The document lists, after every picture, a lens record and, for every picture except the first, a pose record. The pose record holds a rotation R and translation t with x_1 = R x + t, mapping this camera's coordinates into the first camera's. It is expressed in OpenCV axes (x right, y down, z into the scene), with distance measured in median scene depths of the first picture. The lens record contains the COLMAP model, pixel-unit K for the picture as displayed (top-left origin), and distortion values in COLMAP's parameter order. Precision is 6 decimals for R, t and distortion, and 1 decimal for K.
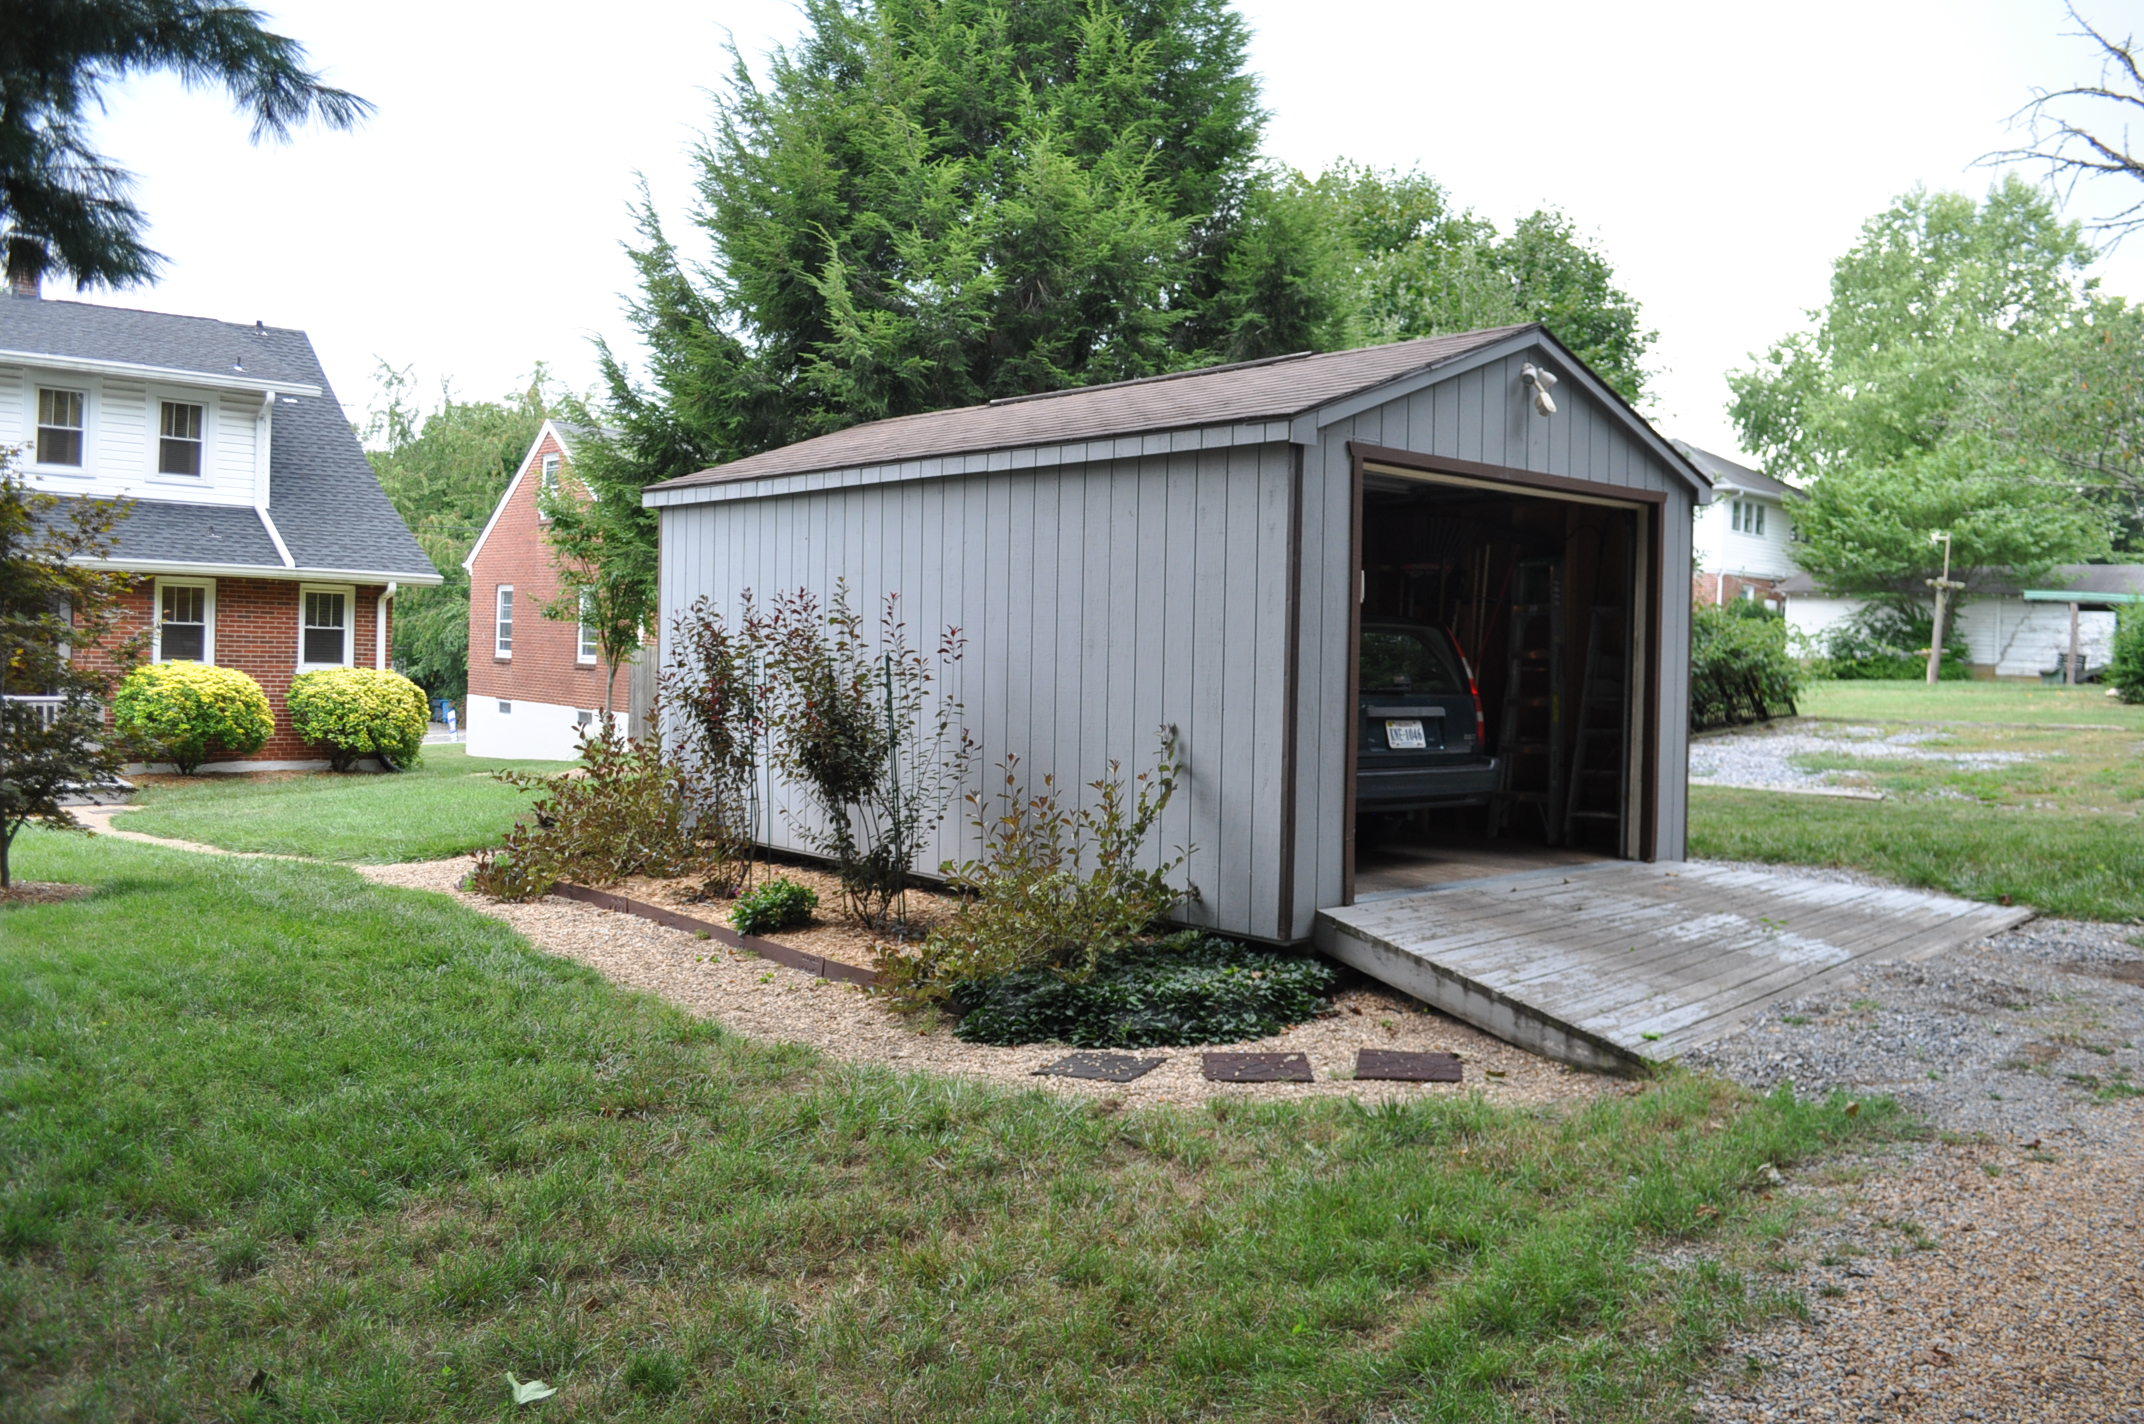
lens RADIAL K [[1692.4, 0, 1160.9], [0, 1692.4, 704.4], [0, 0, 1]] dist [-0.082140, 0.005960]
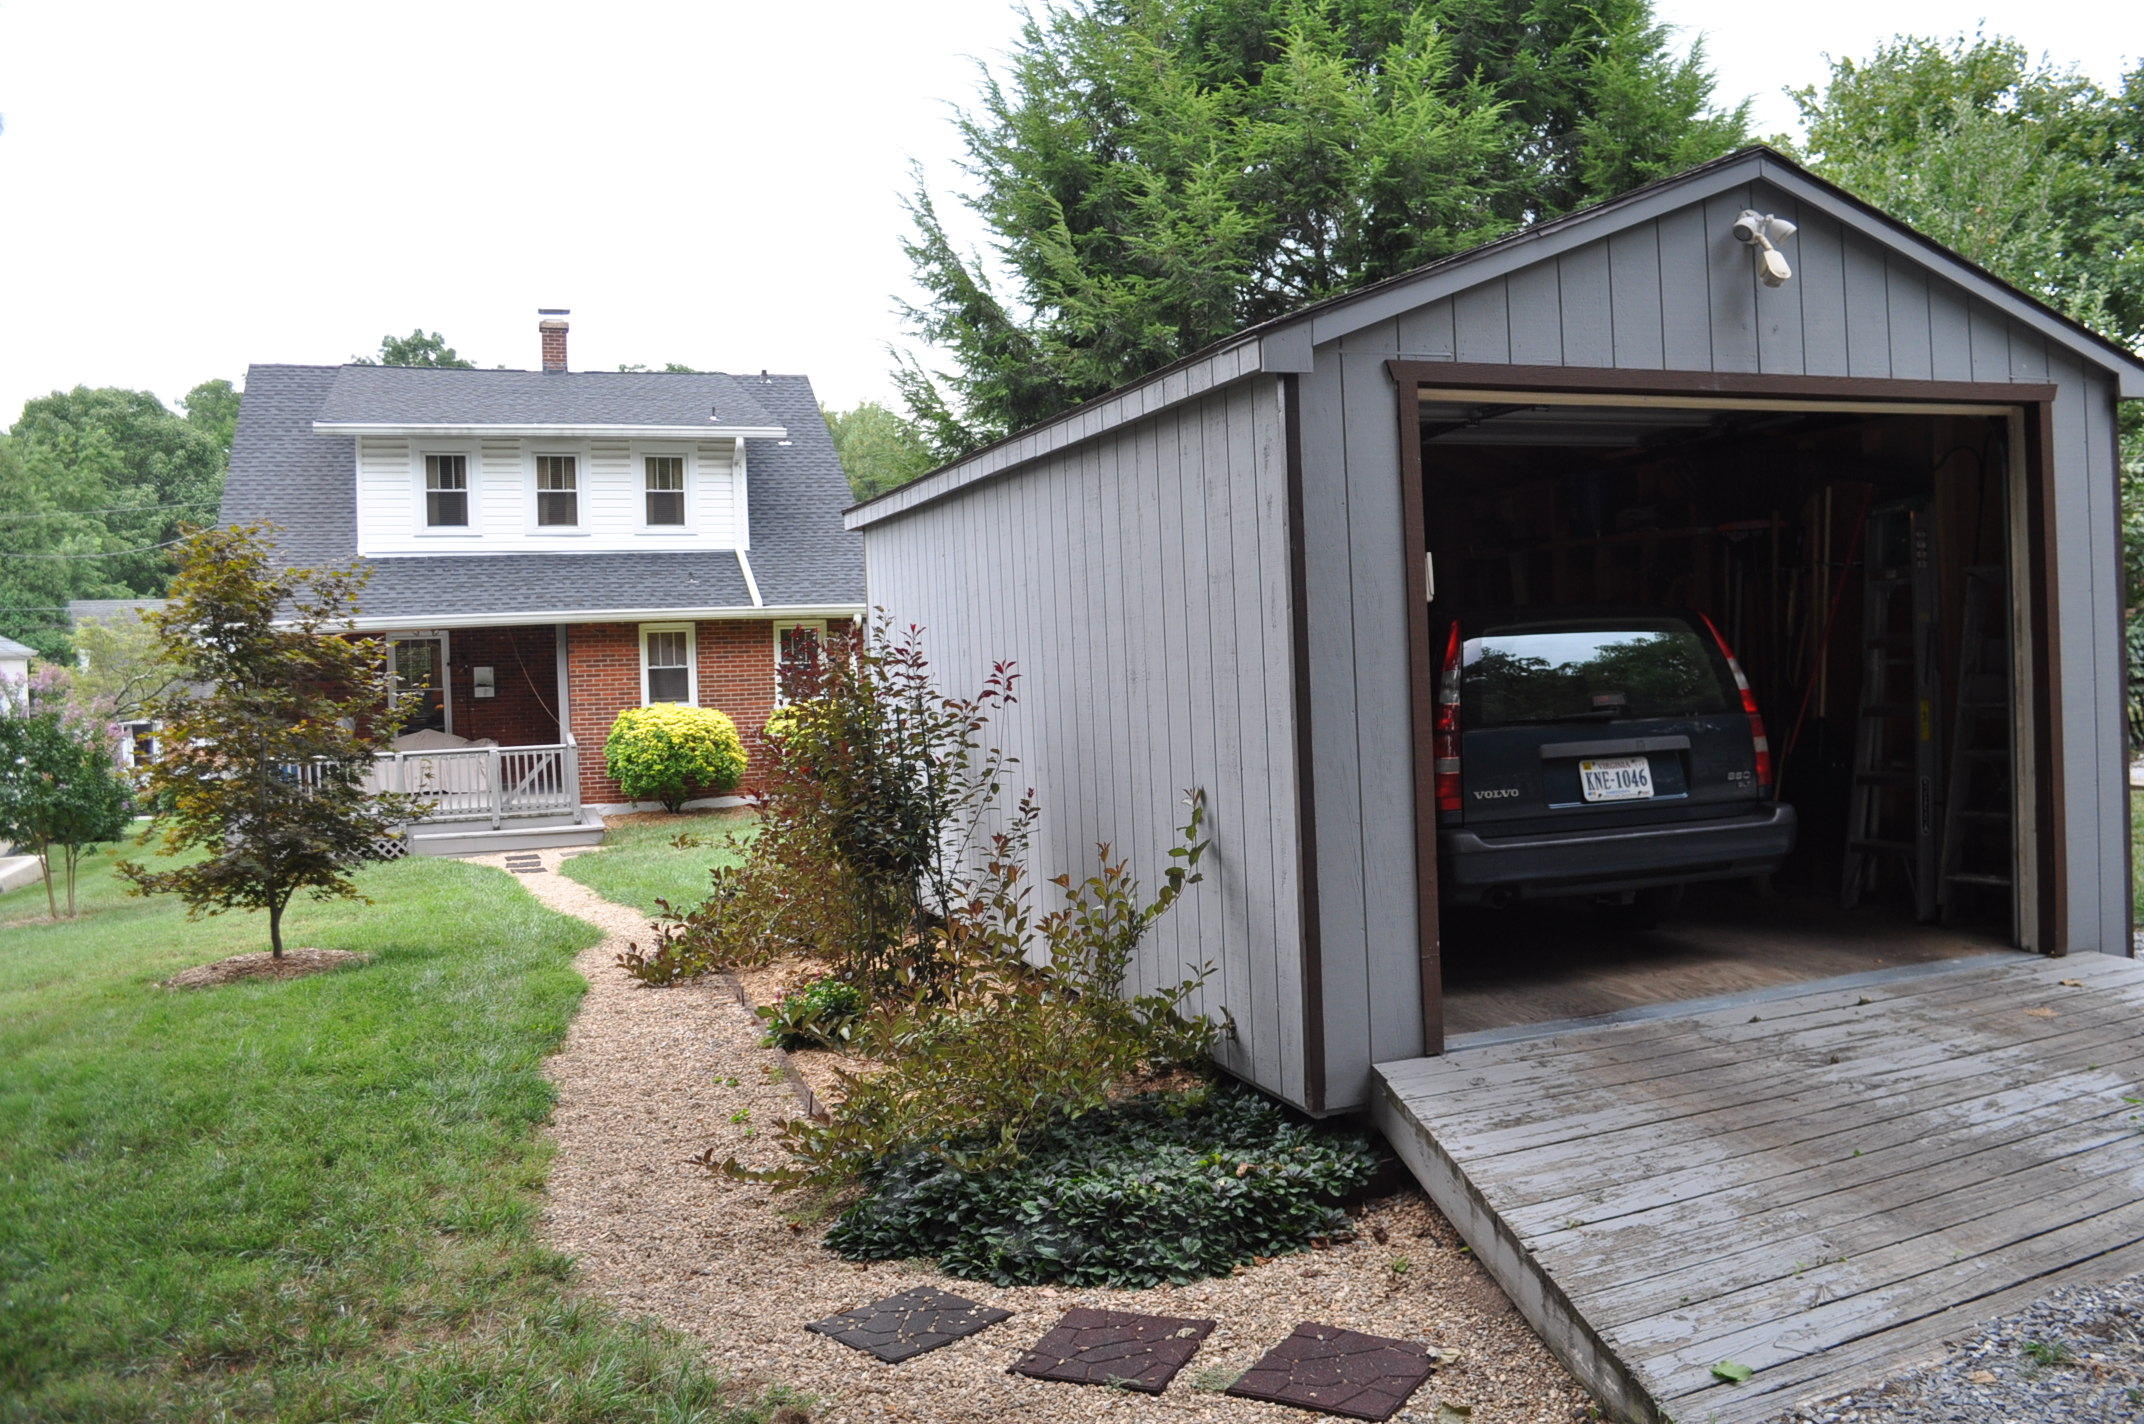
lens RADIAL K [[1692.4, 0, 1160.9], [0, 1692.4, 704.4], [0, 0, 1]] dist [-0.082140, 0.005960]
pose [[0.923091, -0.045859, -0.381839, 0.201332], [0.049201, 0.998788, -0.001011, -0.017850], [0.381422, -0.017854, 0.924228, 0.256614]]
